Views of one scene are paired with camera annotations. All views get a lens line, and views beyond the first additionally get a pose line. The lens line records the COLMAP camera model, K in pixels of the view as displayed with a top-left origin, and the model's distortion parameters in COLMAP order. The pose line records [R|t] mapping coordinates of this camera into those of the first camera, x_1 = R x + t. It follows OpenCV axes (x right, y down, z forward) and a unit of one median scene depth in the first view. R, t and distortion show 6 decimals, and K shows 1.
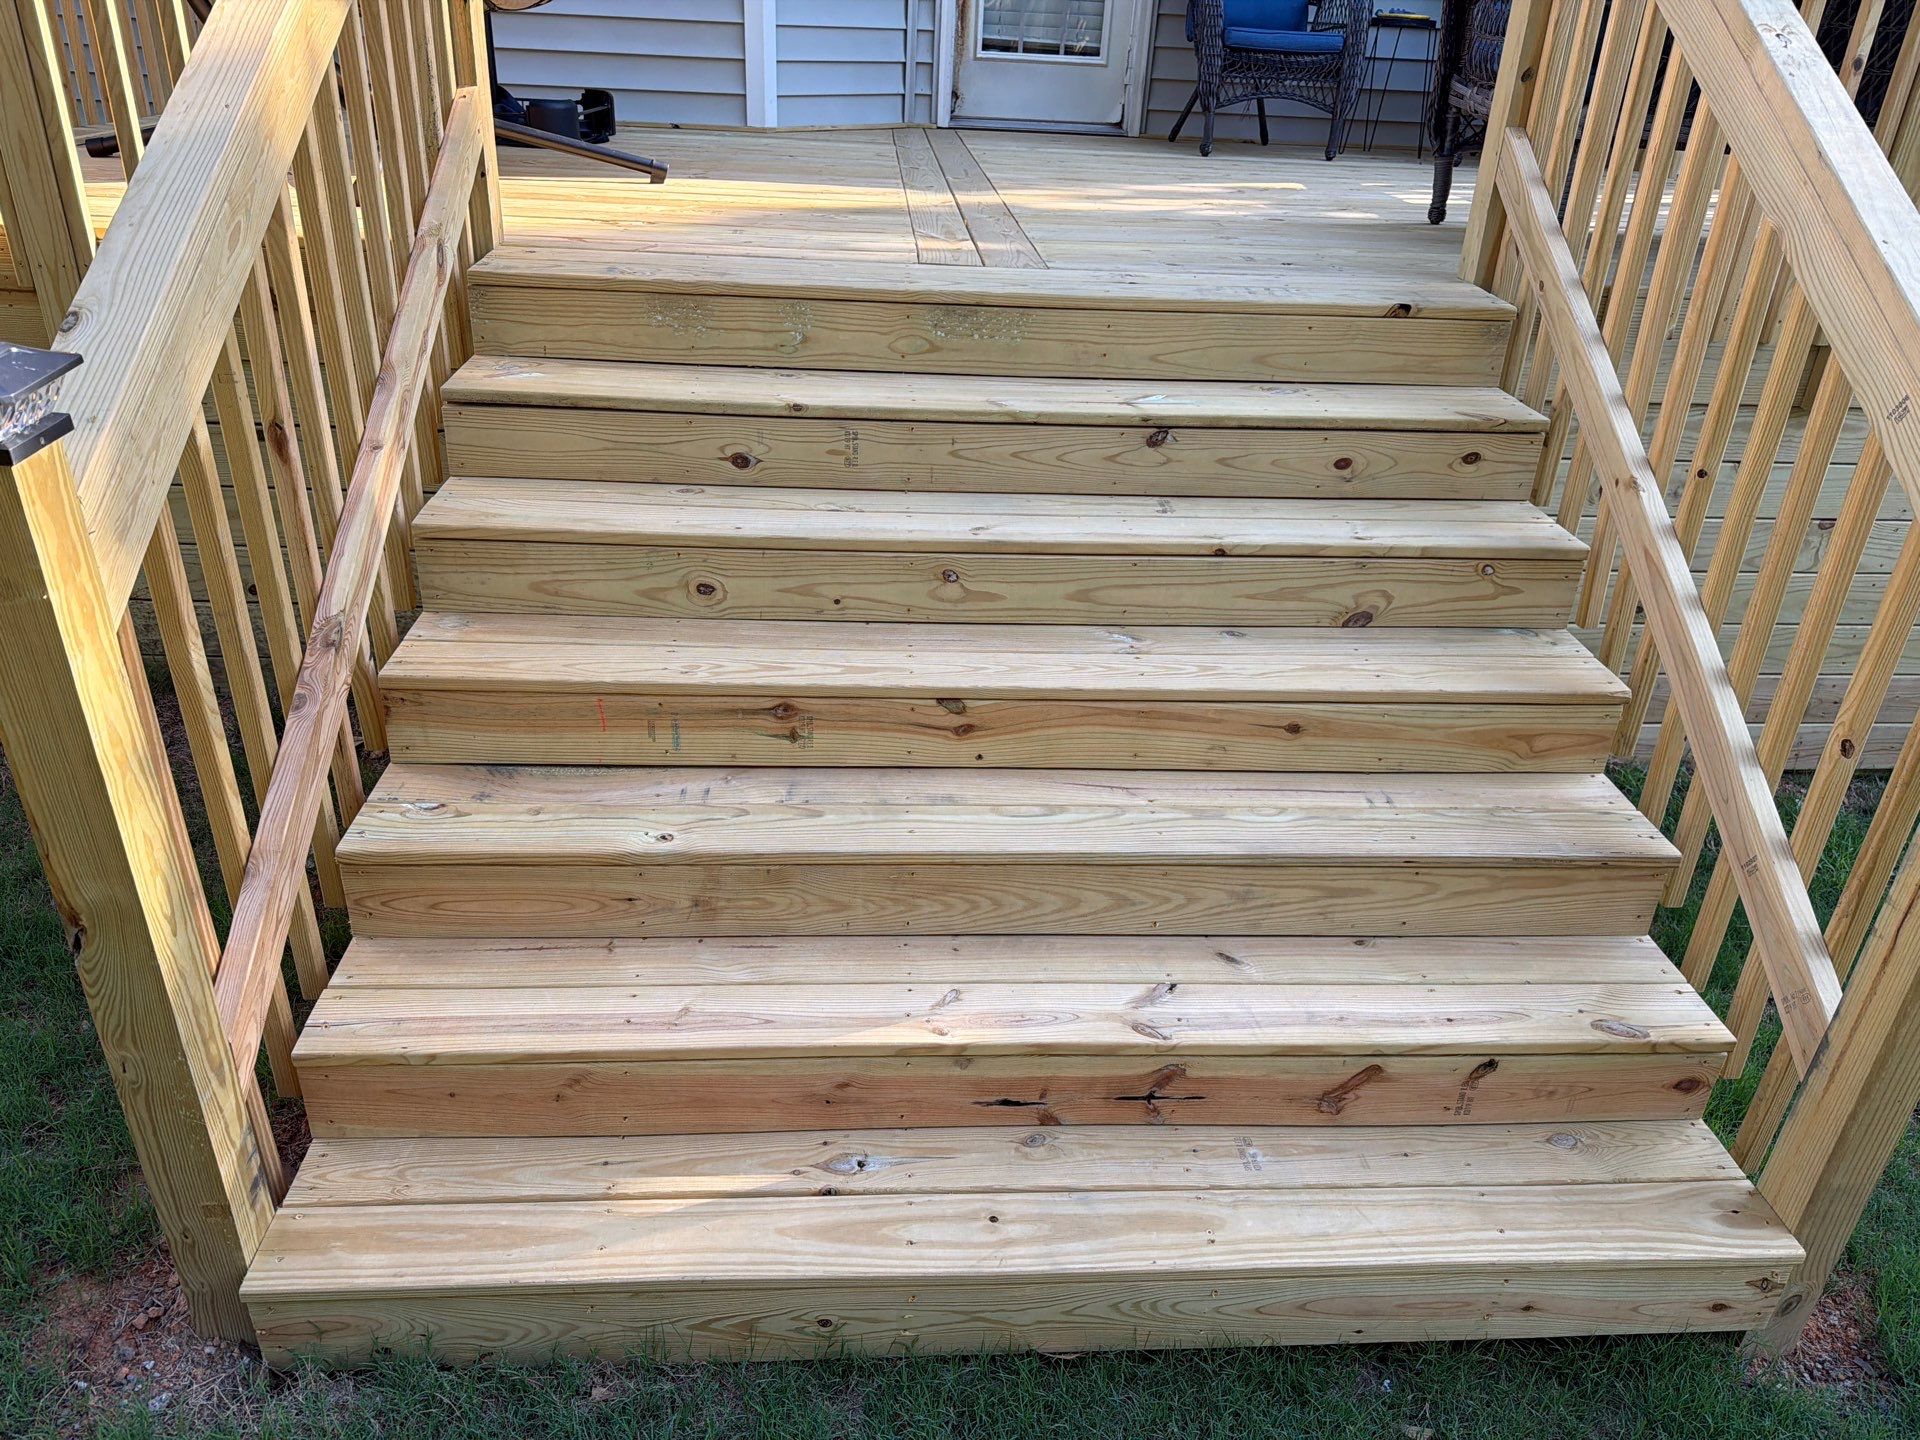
lens RADIAL K [[1341.0, 0, 956.4], [0, 1341.0, 725.4], [0, 0, 1]] dist [0.070937, -0.097569]
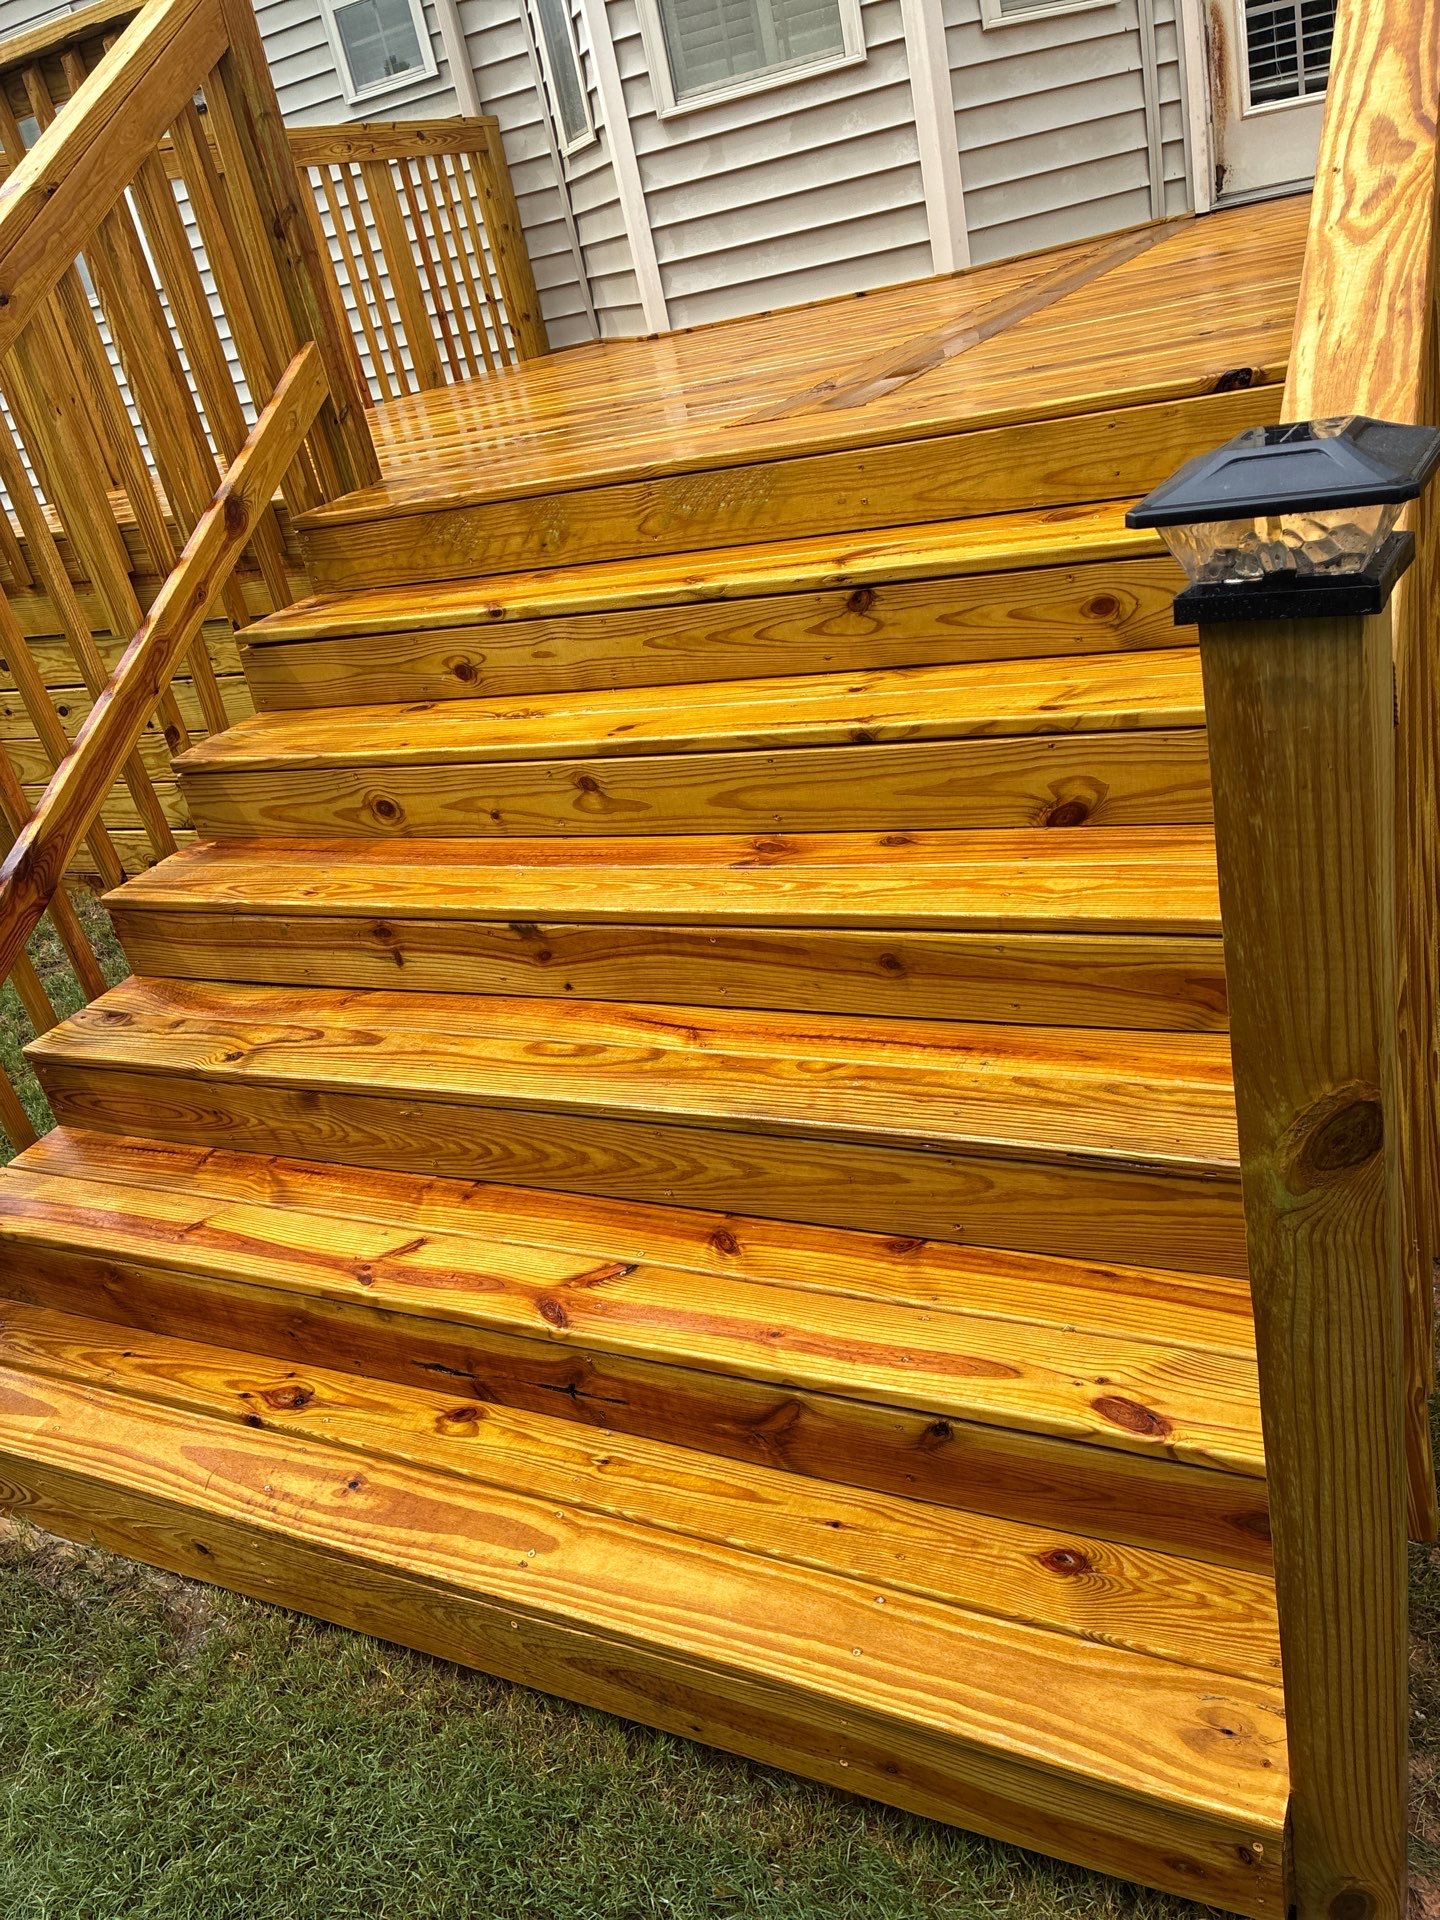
lens RADIAL K [[1459.0, 0, 696.4], [0, 1459.0, 956.5], [0, 0, 1]] dist [0.023305, -0.016798]
pose [[0.835486, 0.021341, -0.549097, 0.633620], [-0.013015, 0.999734, 0.019051, -0.016380], [0.549357, -0.008771, 0.835542, 0.239634]]
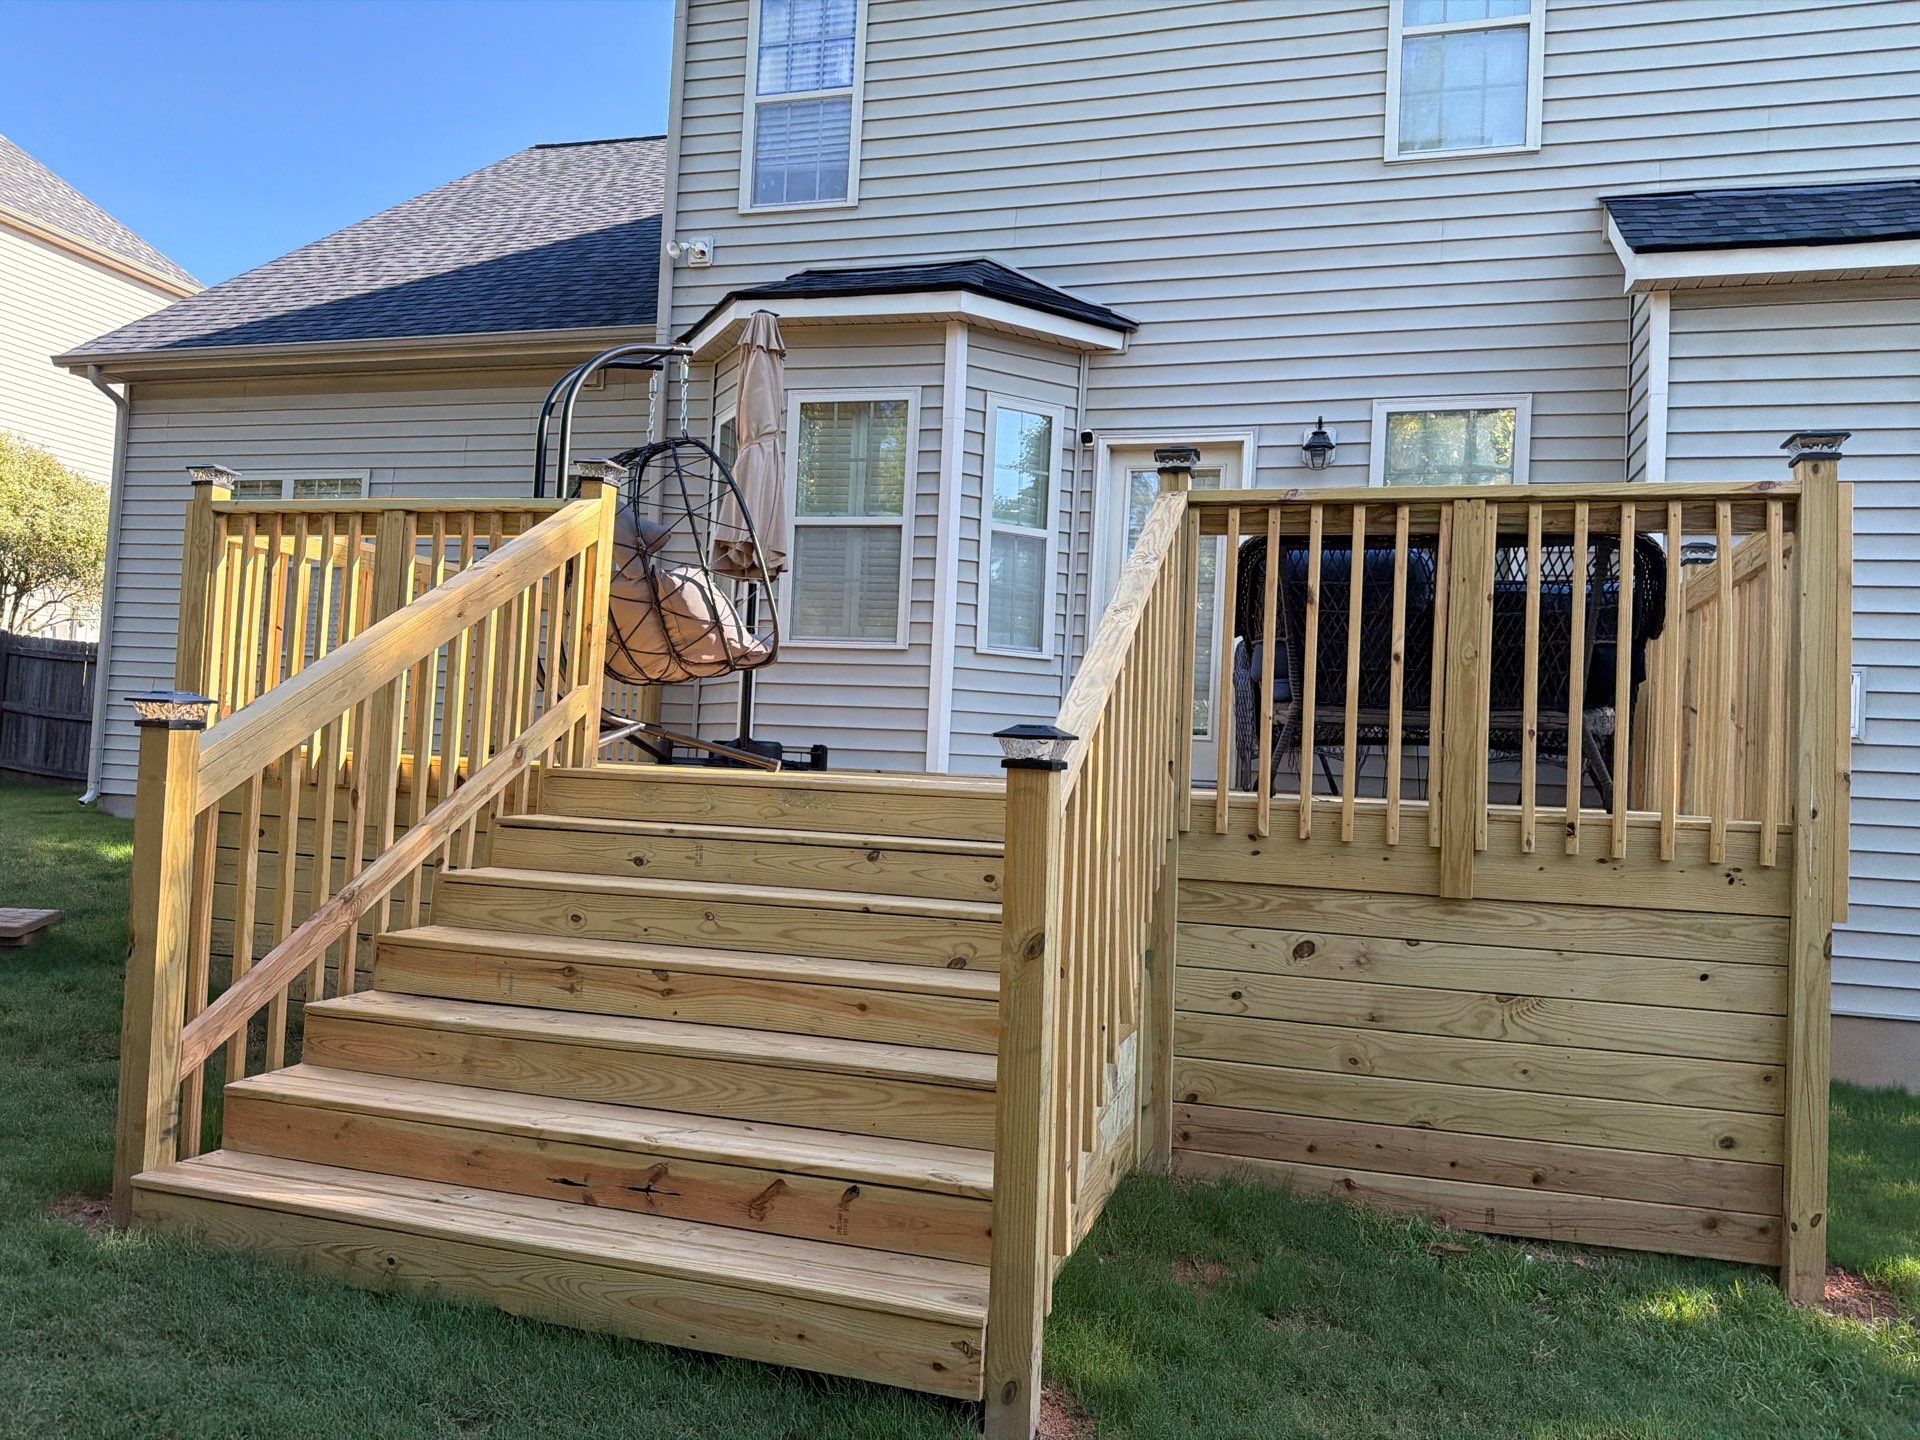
lens RADIAL K [[1341.0, 0, 977.6], [0, 1341.0, 714.7], [0, 0, 1]] dist [0.070937, -0.097569]
pose [[0.941316, -0.013824, -0.337242, 0.909969], [-0.161722, 0.858529, -0.486594, 0.445319], [0.296259, 0.512579, 0.805912, -0.361672]]
